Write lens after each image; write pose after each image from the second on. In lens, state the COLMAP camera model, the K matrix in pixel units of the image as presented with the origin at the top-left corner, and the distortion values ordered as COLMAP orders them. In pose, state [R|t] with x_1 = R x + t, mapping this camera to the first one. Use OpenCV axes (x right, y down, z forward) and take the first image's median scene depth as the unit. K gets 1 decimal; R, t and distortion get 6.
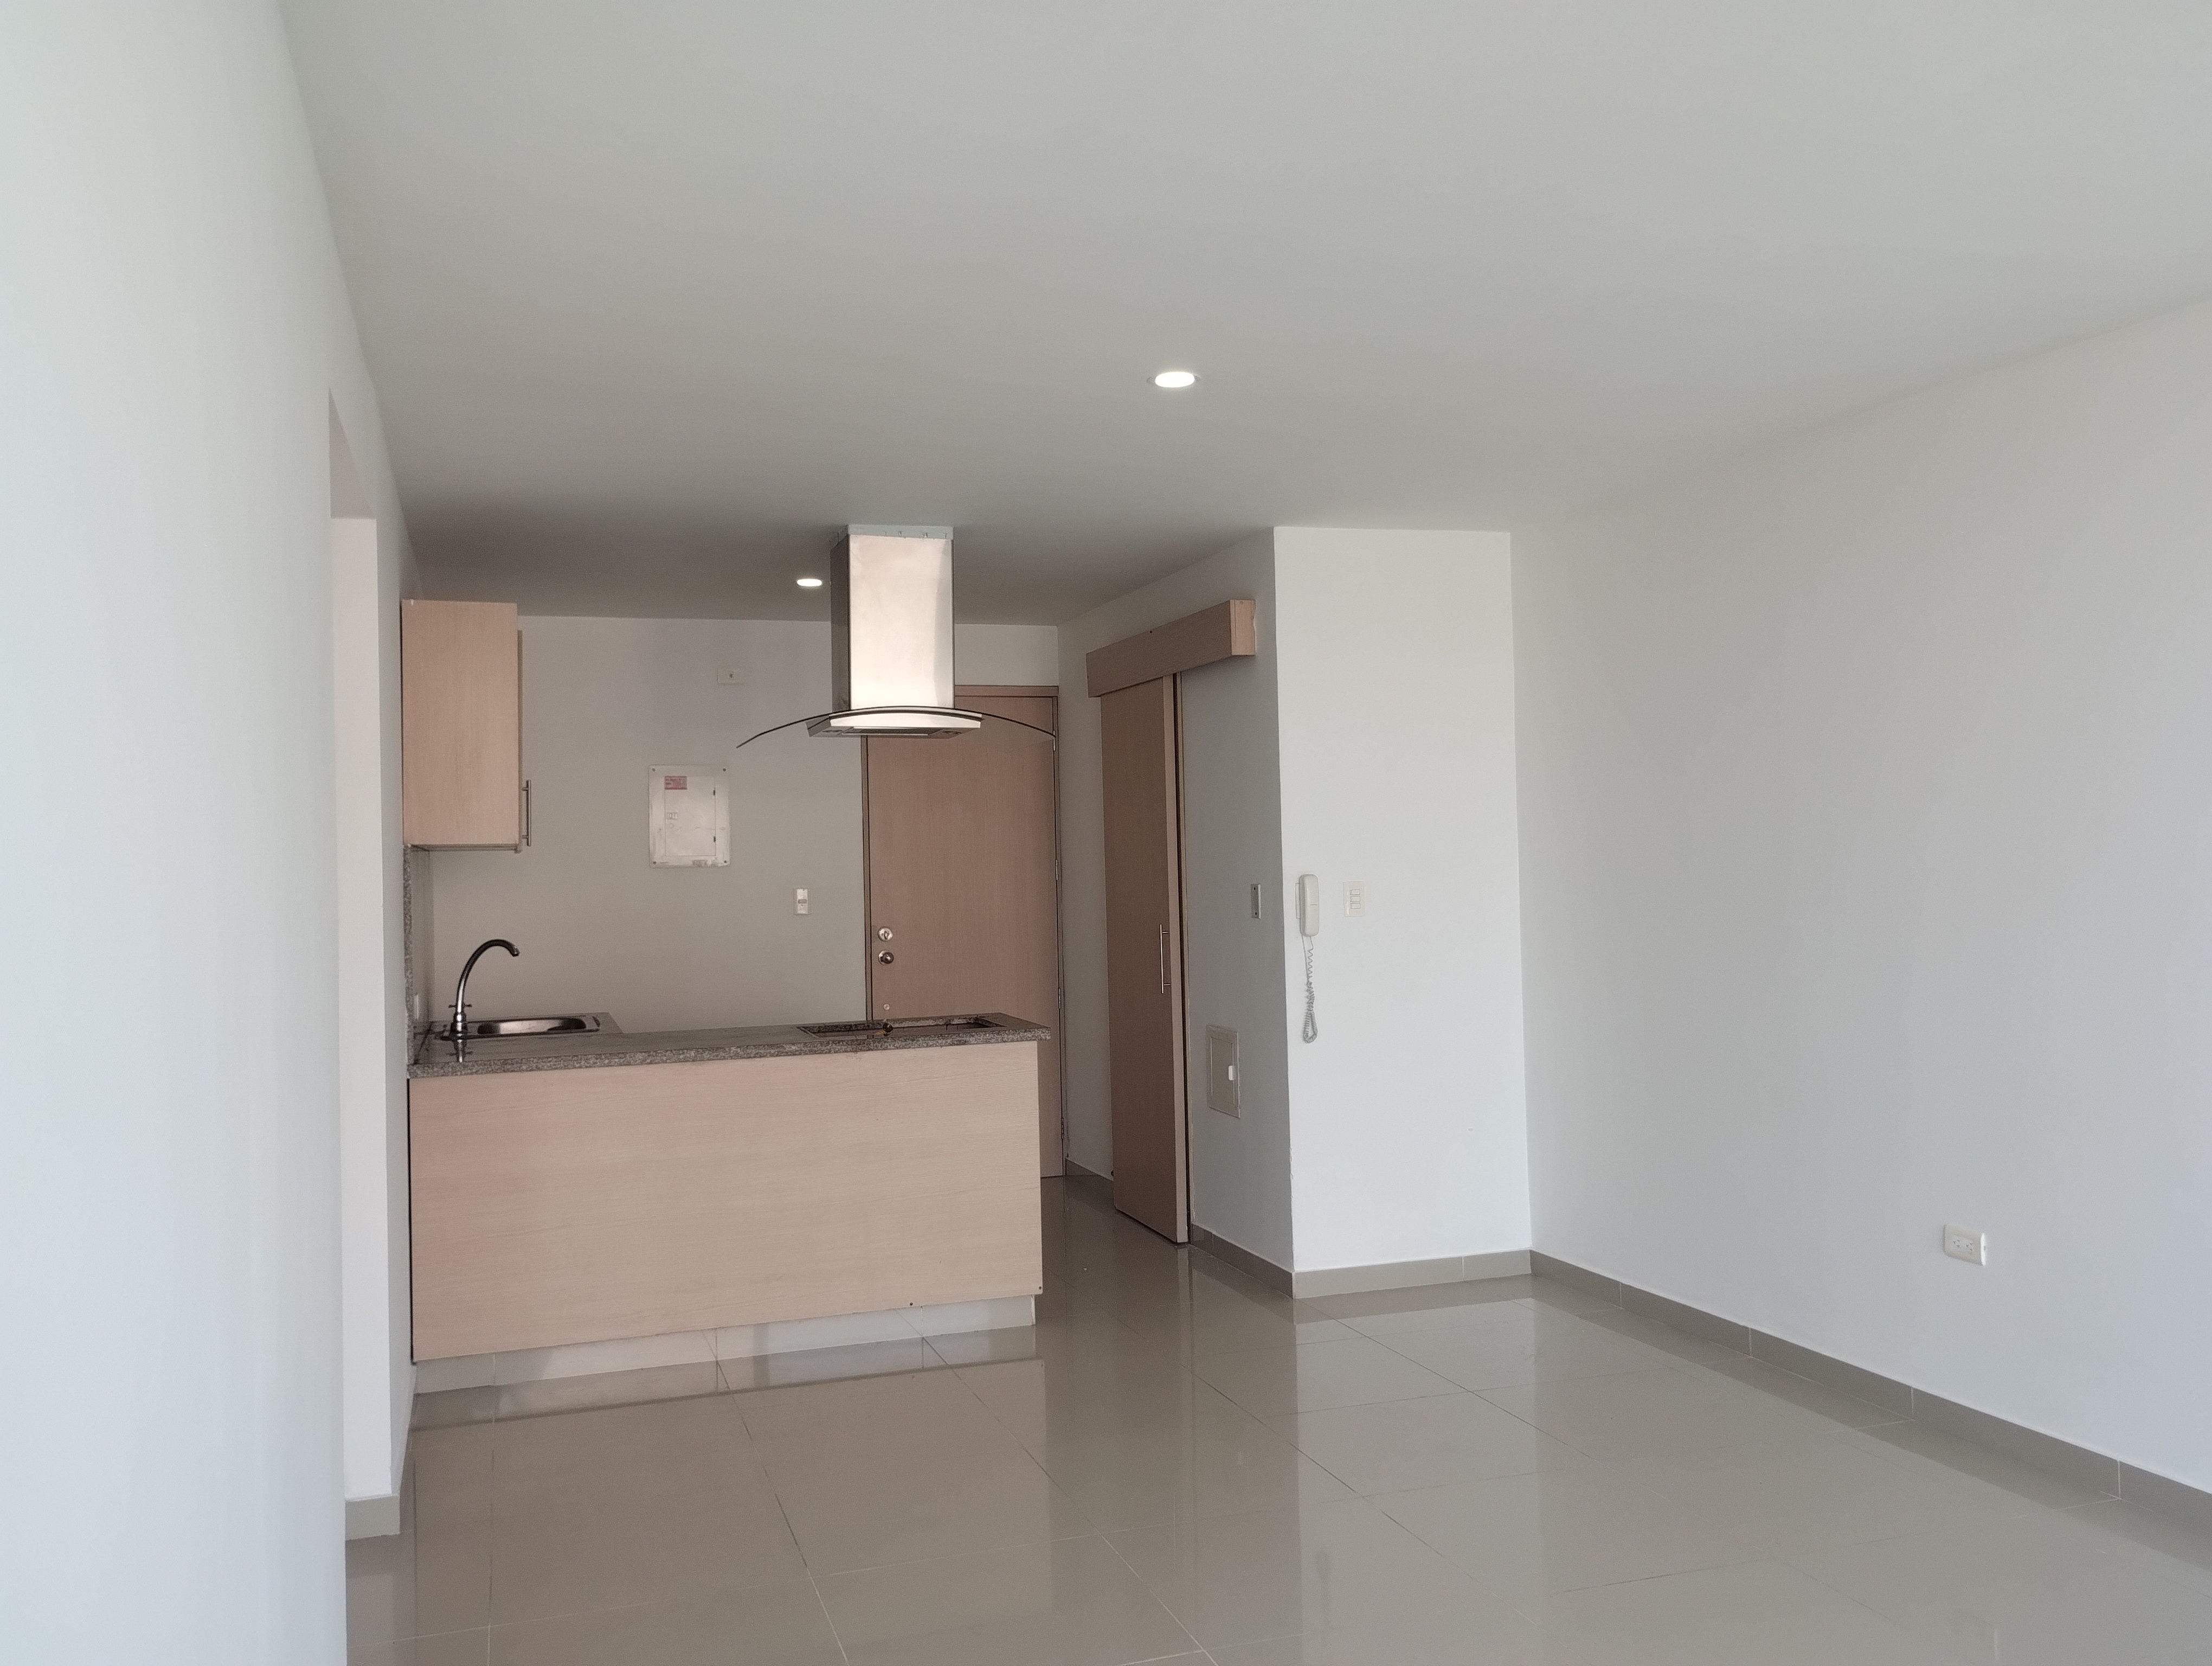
lens RADIAL K [[1812.3, 0, 1109.1], [0, 1812.3, 834.8], [0, 0, 1]] dist [0.023550, -0.007206]
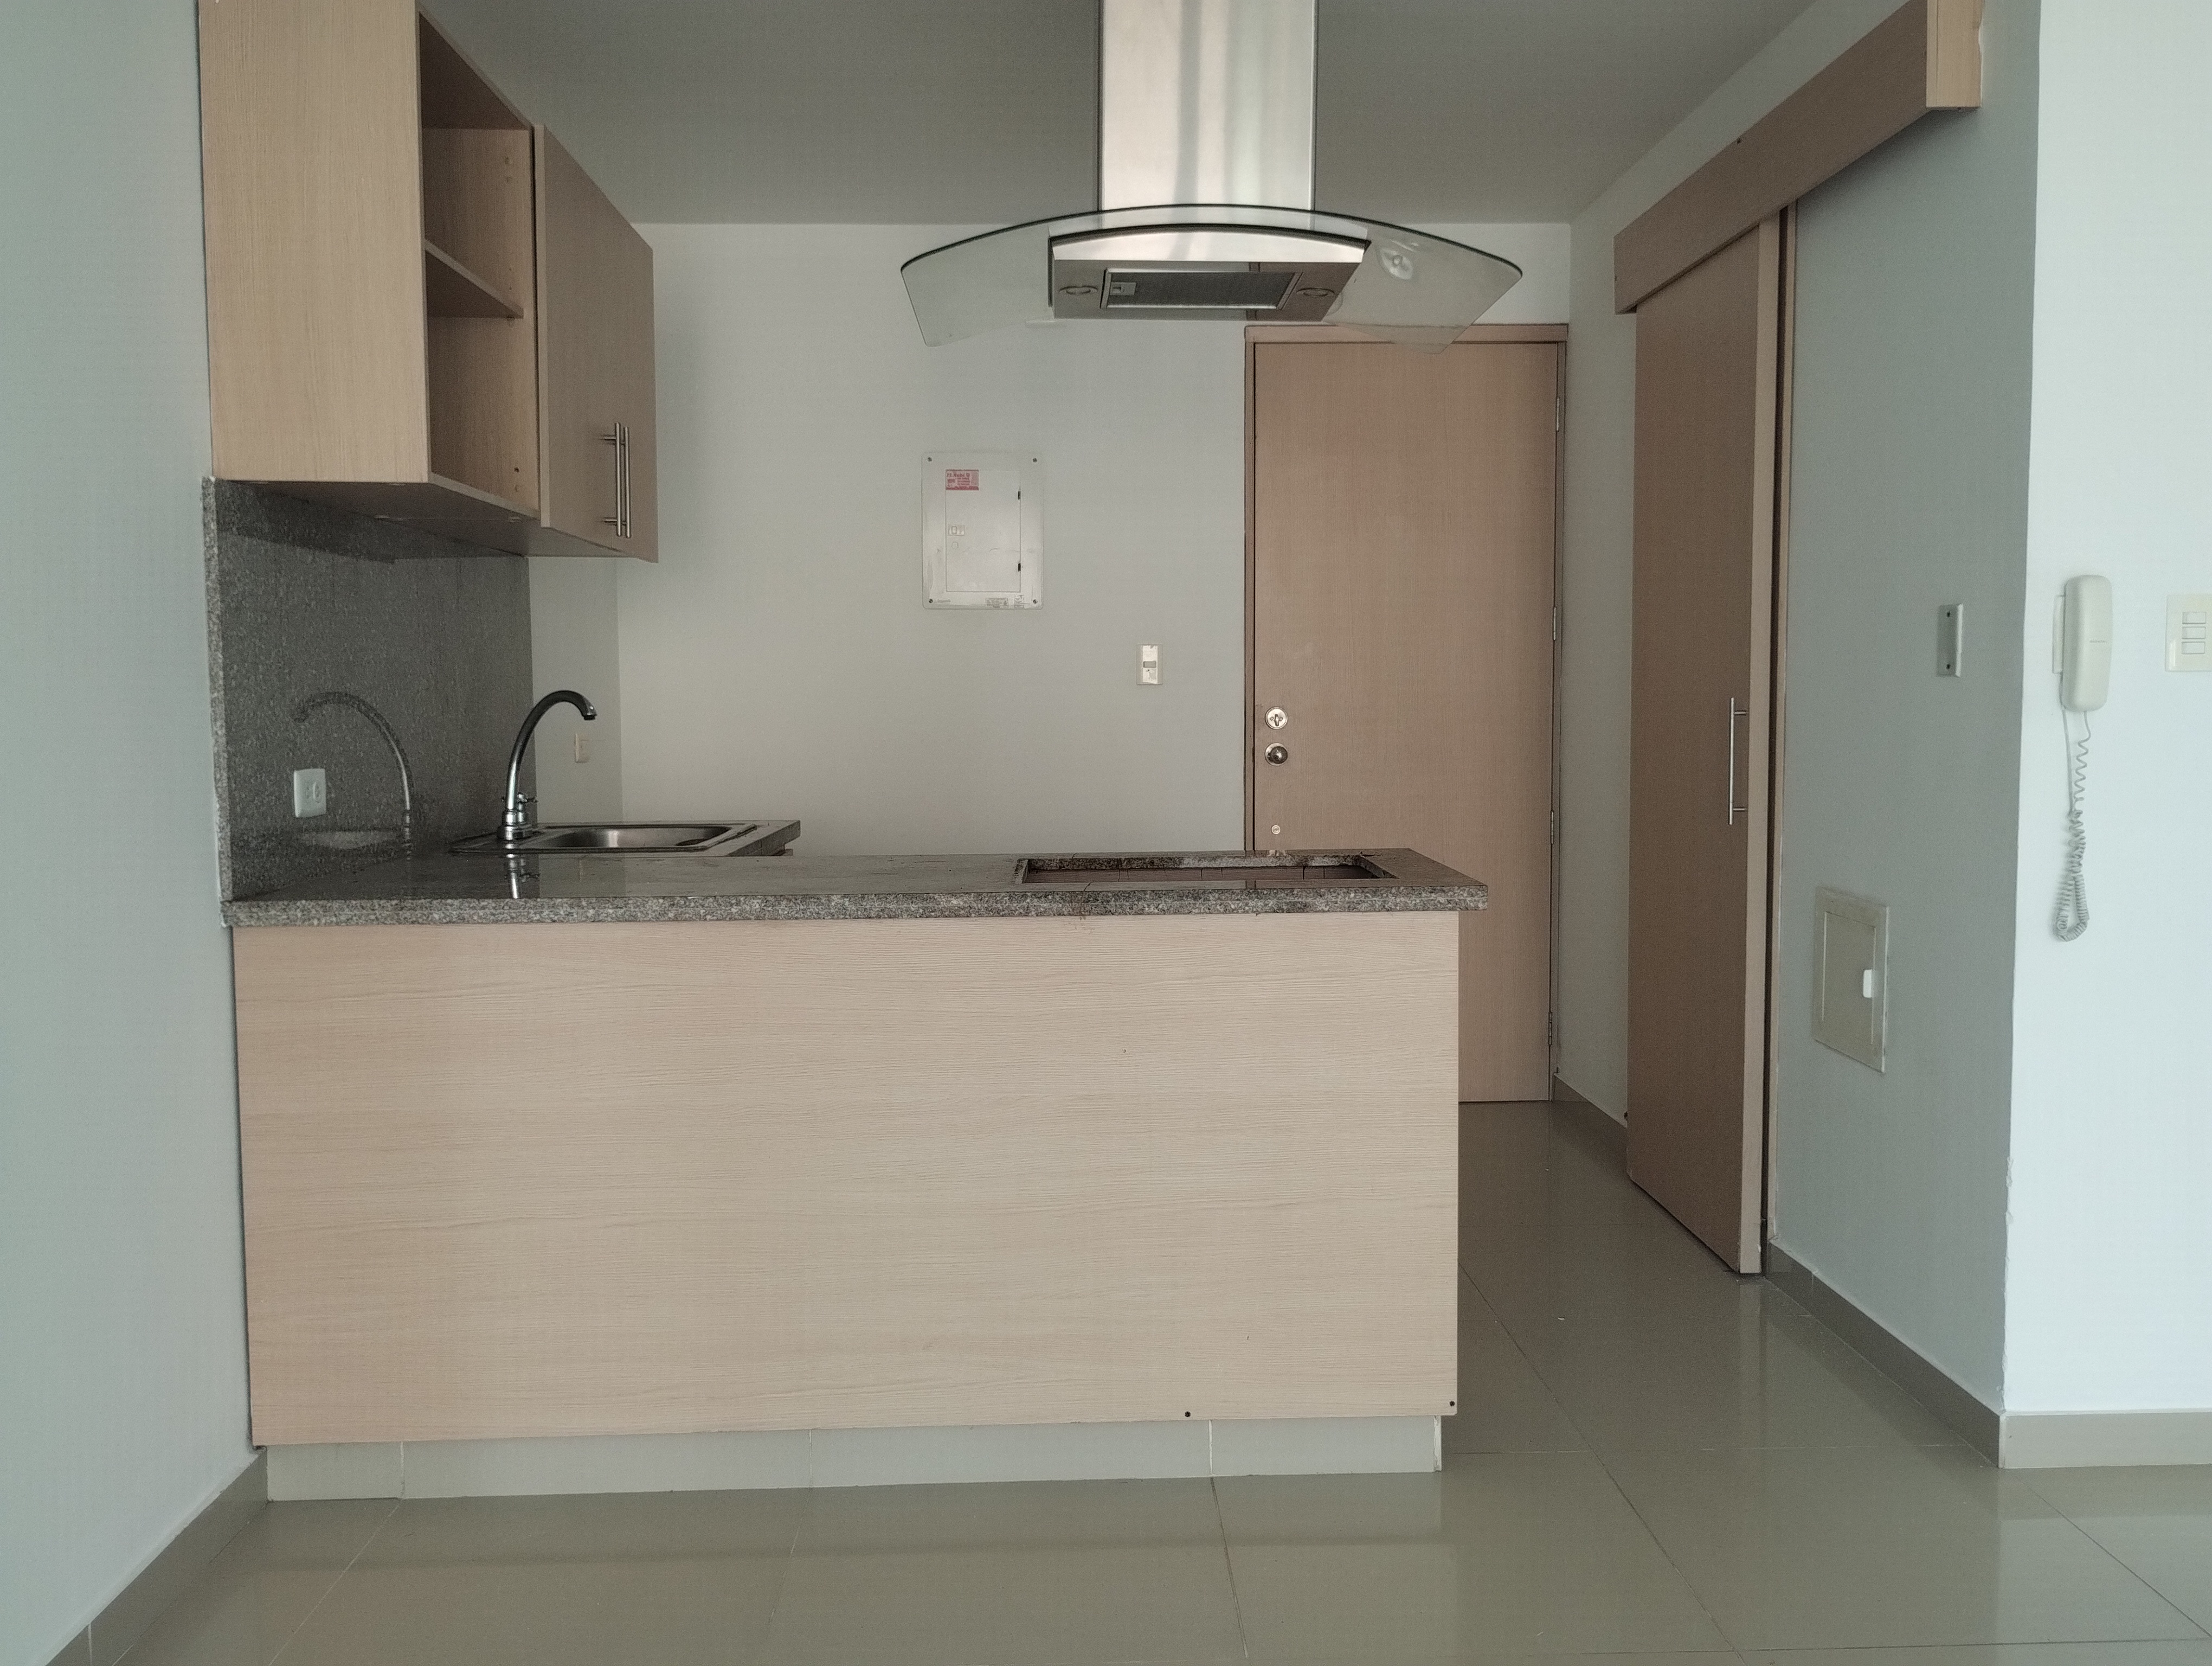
lens RADIAL K [[1812.3, 0, 1106.6], [0, 1812.3, 823.6], [0, 0, 1]] dist [0.023550, -0.007206]
pose [[0.957217, 0.038044, -0.286860, 0.007489], [-0.011758, 0.995615, 0.092808, 0.043314], [0.289133, -0.085465, 0.953466, 0.475634]]
